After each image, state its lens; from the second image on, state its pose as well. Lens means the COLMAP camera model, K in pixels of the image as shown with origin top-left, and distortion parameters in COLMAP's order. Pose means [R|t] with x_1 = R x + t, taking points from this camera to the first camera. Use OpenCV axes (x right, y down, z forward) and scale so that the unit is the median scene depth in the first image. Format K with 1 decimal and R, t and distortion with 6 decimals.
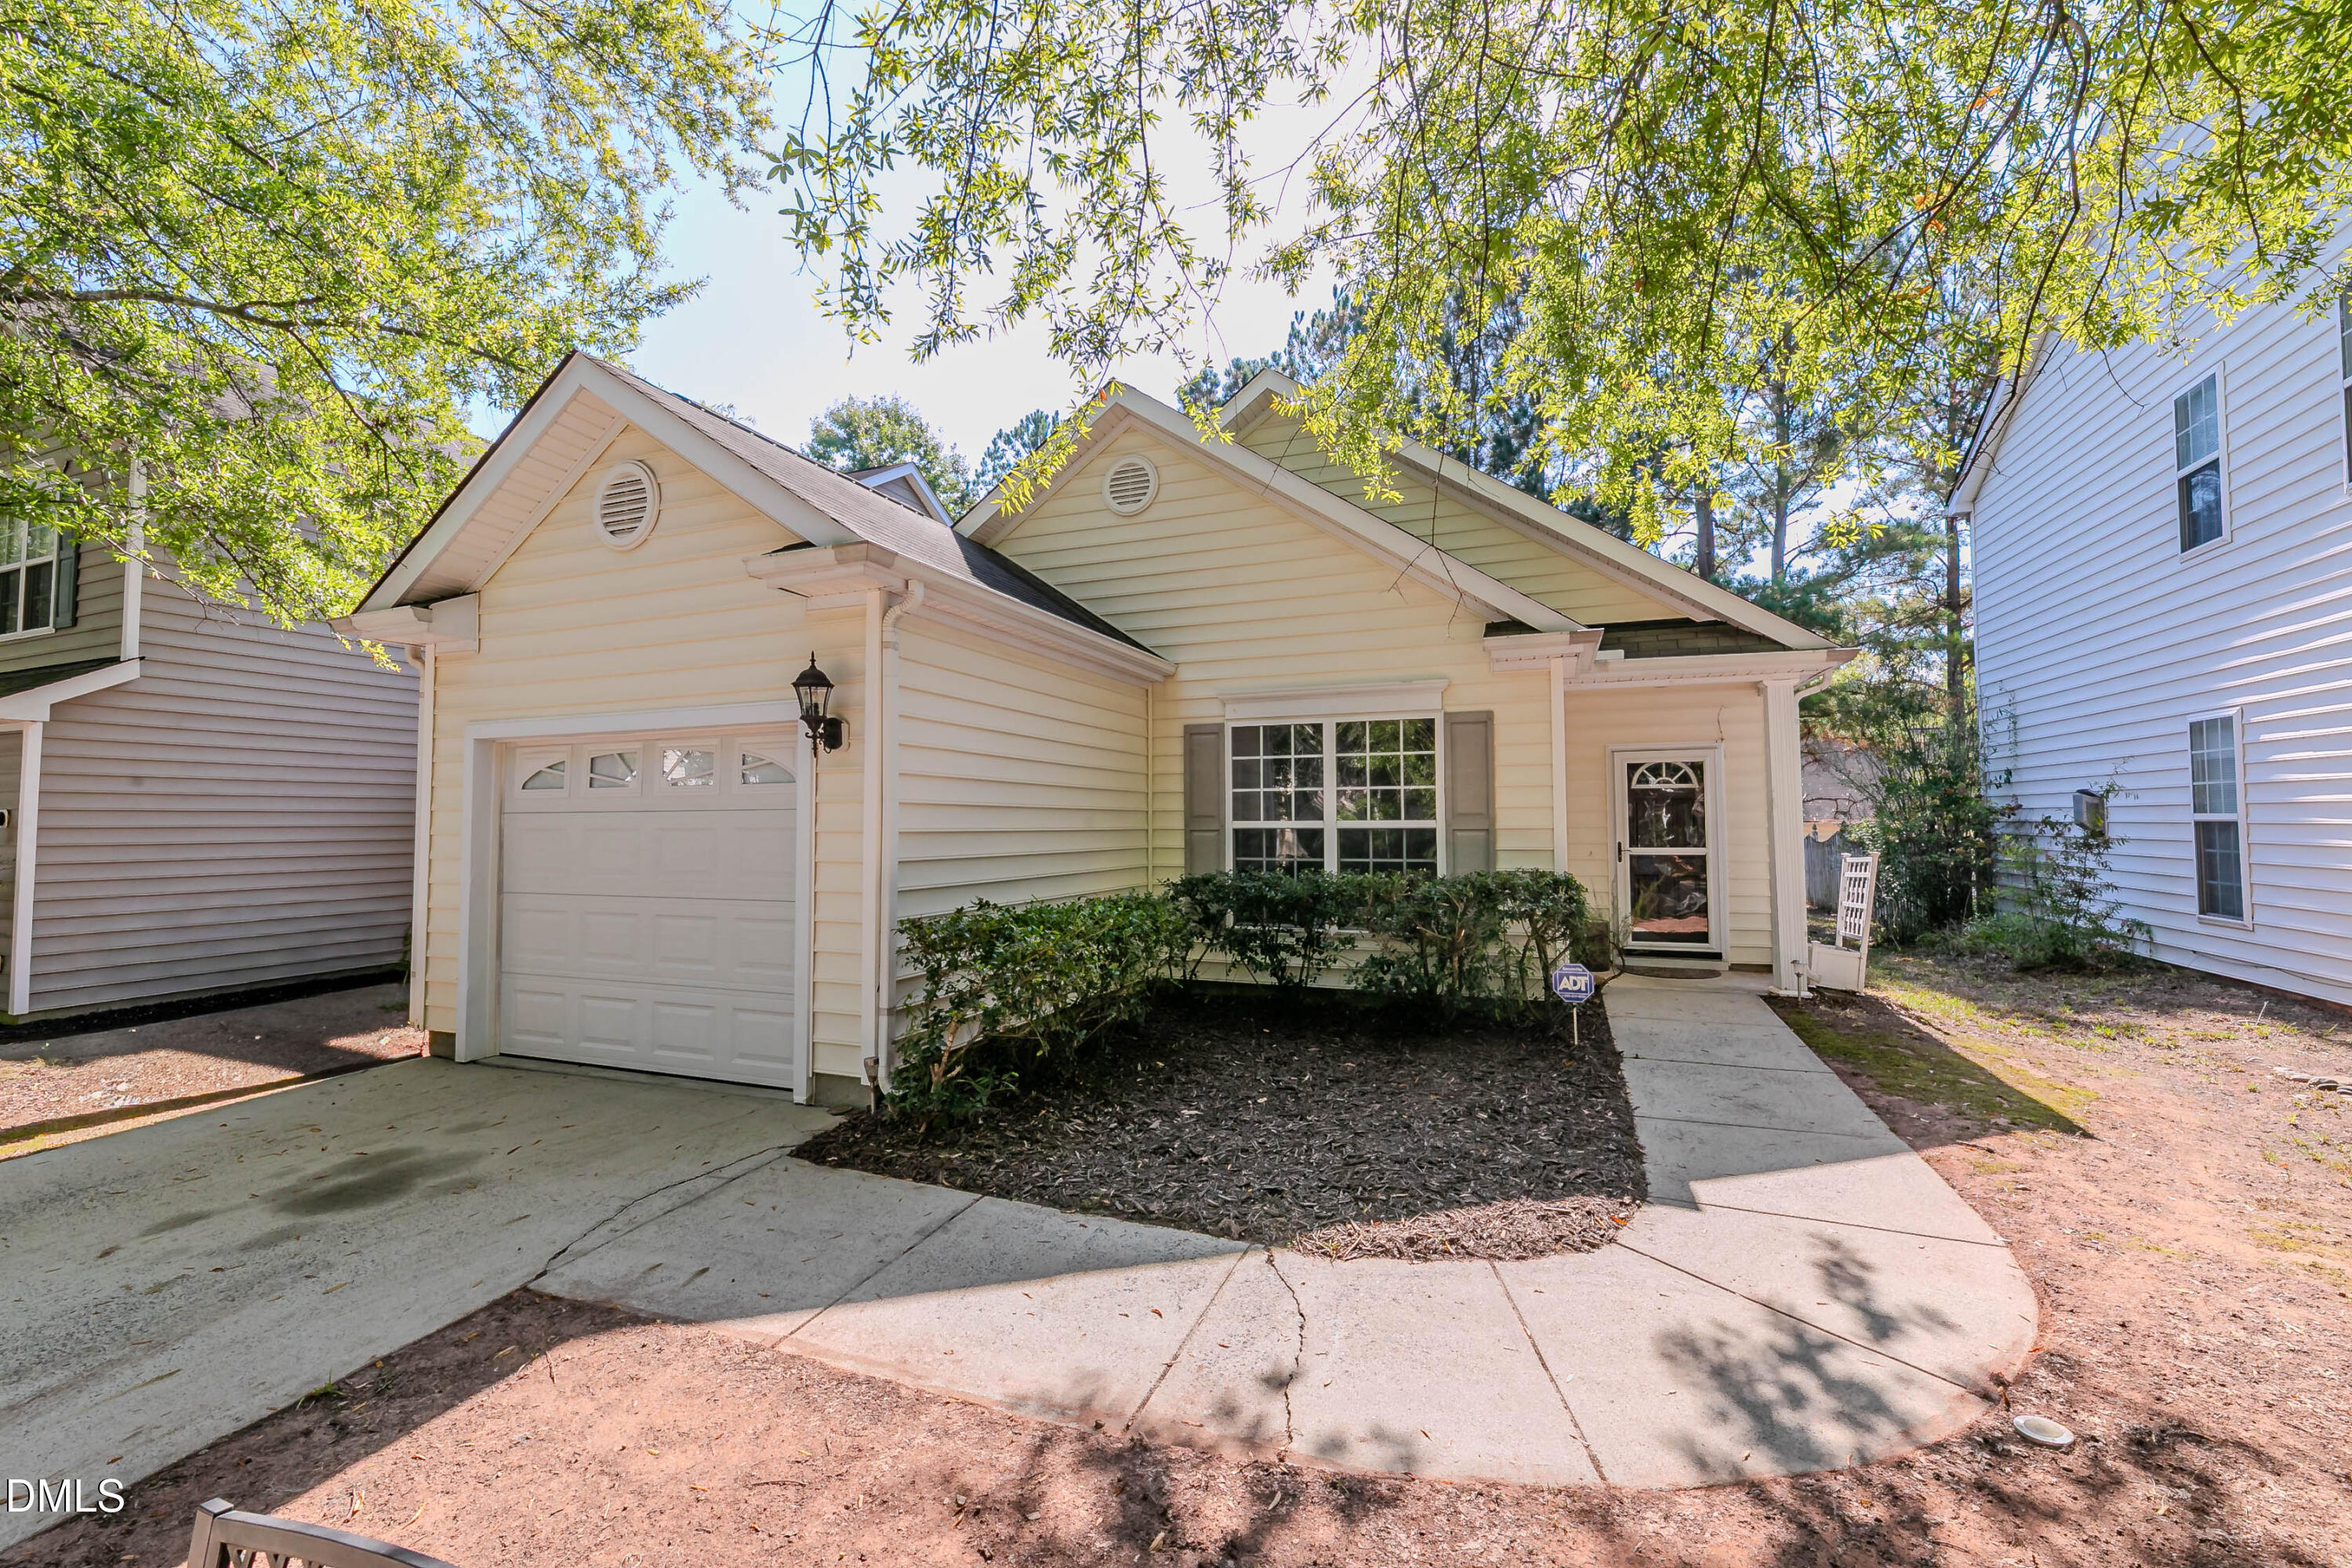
lens RADIAL K [[943.0, 0, 1185.6], [0, 943.0, 778.5], [0, 0, 1]] dist [0.003657, -0.002620]
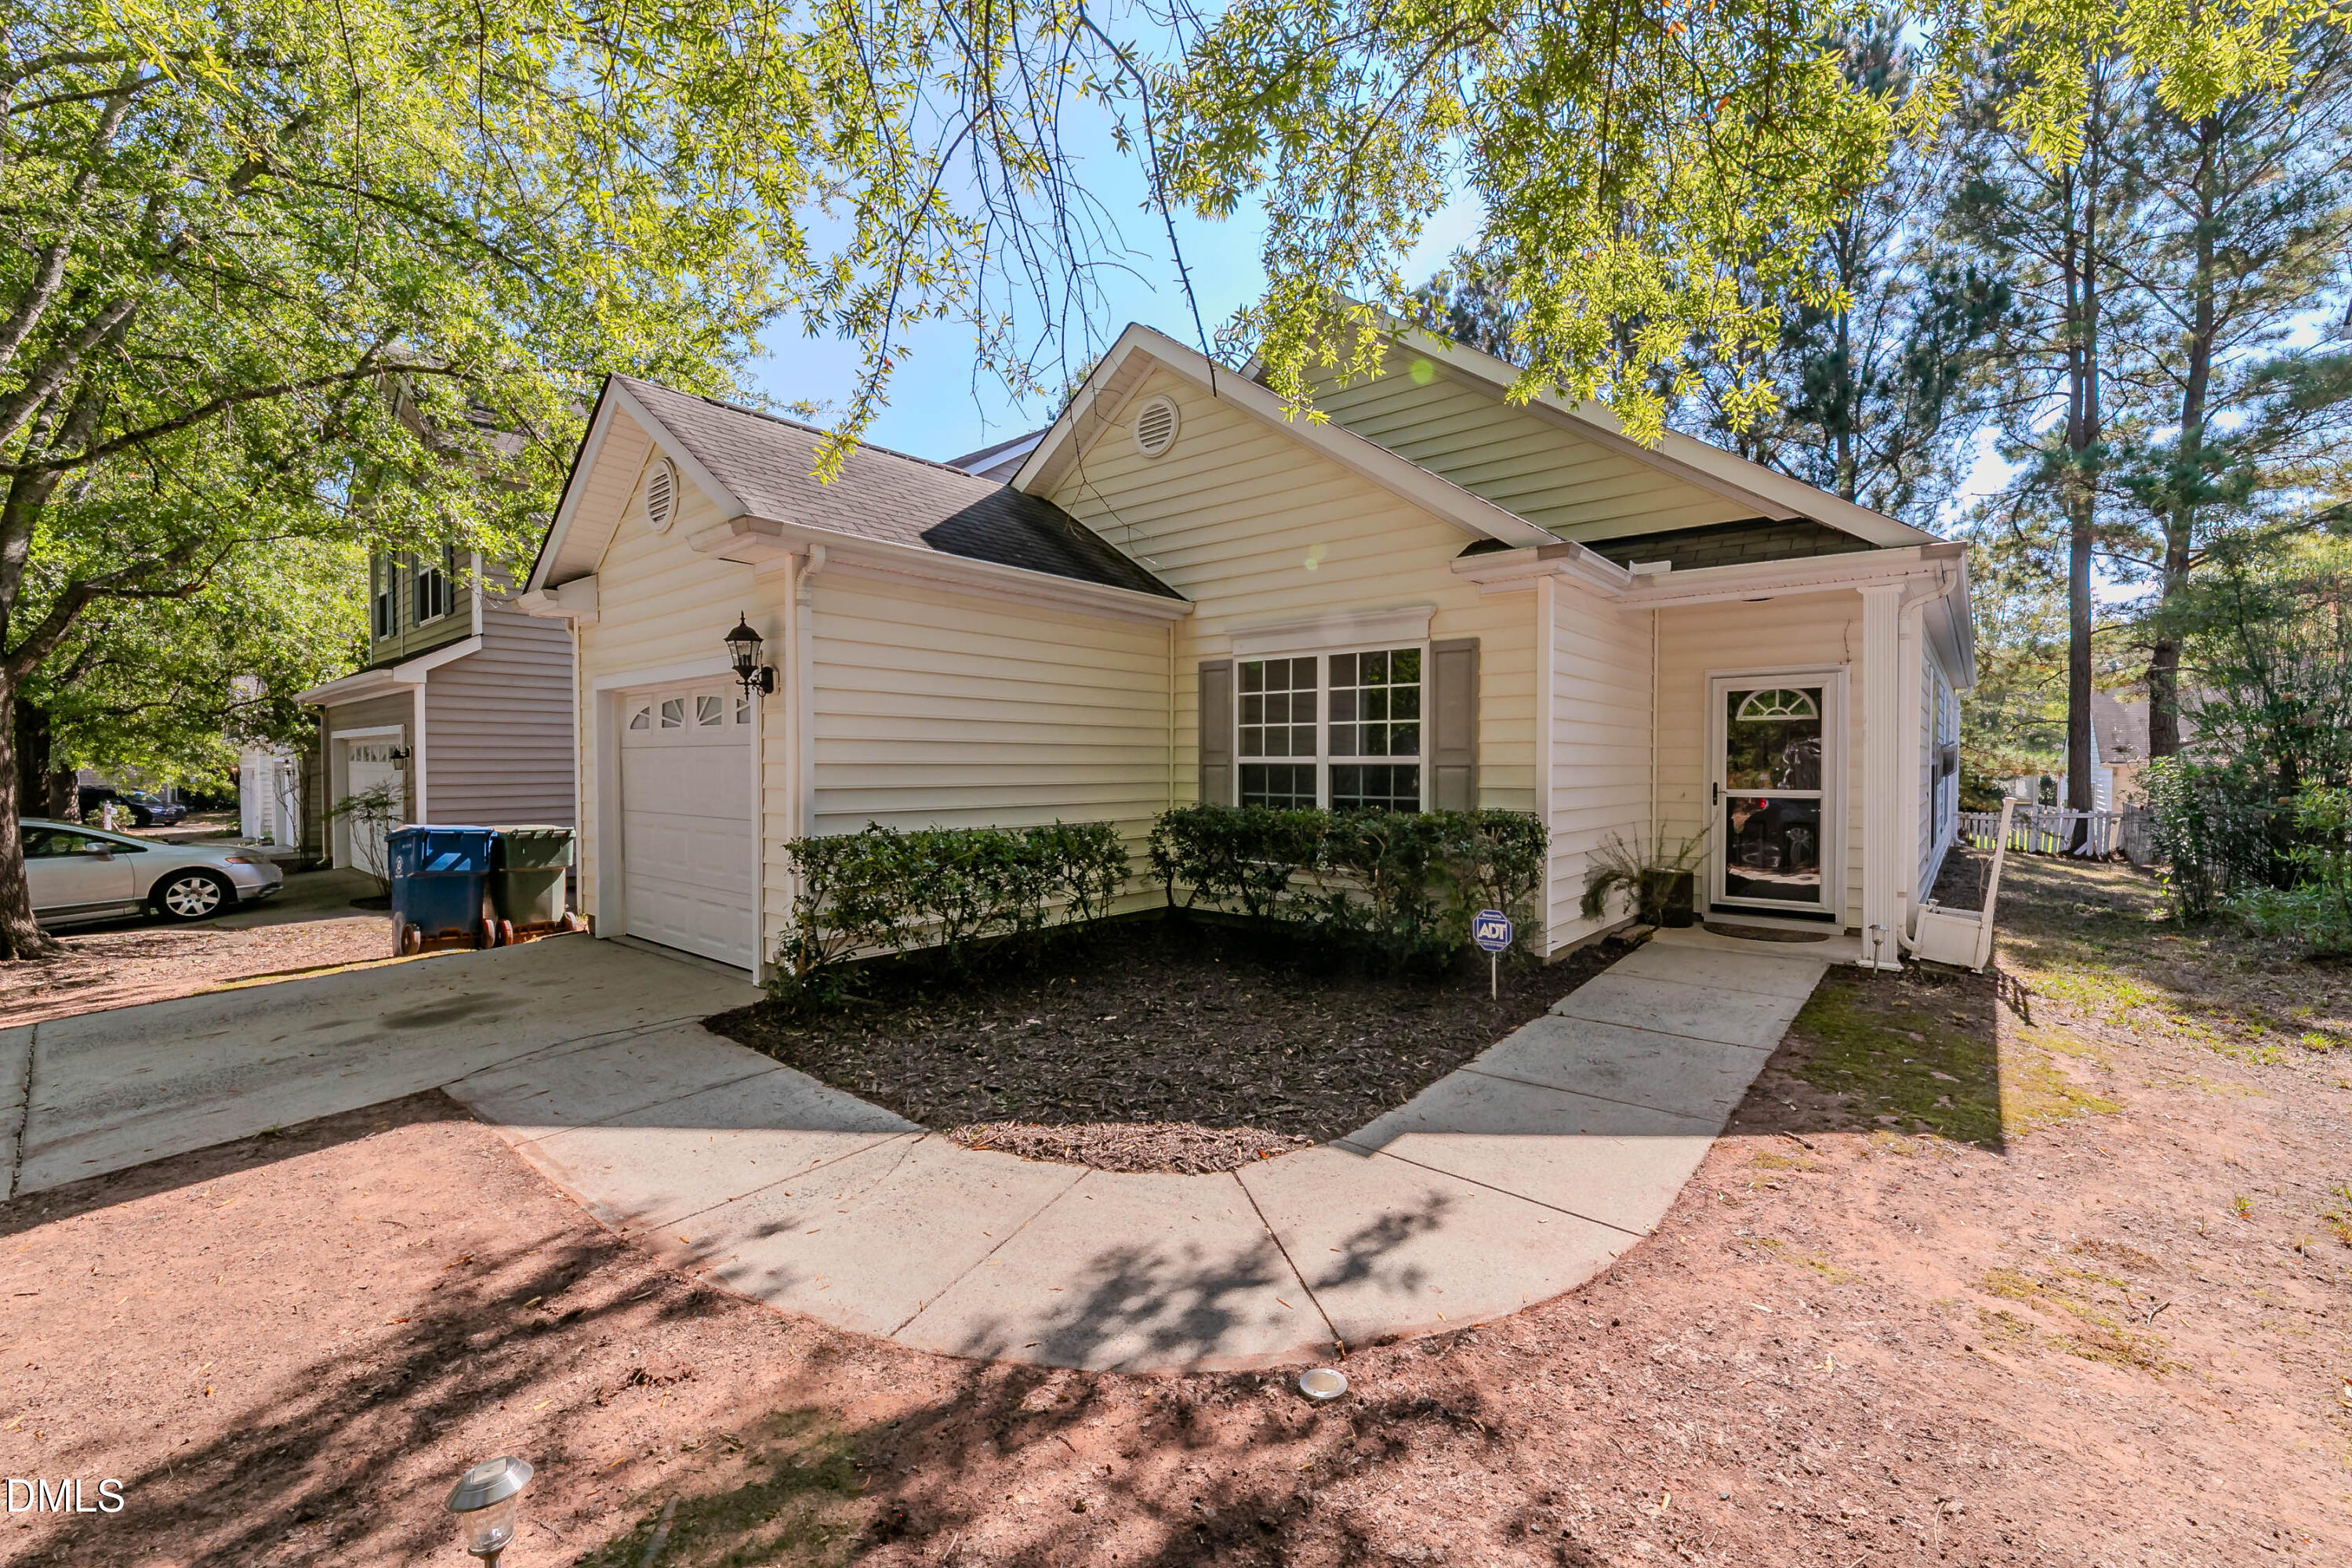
lens RADIAL K [[943.0, 0, 1185.6], [0, 943.0, 778.5], [0, 0, 1]] dist [0.003657, -0.002620]
pose [[0.949141, 0.010019, -0.314692, 0.524772], [0.010819, 0.997865, 0.064403, 0.004790], [0.314665, -0.064532, 0.947007, 0.040321]]
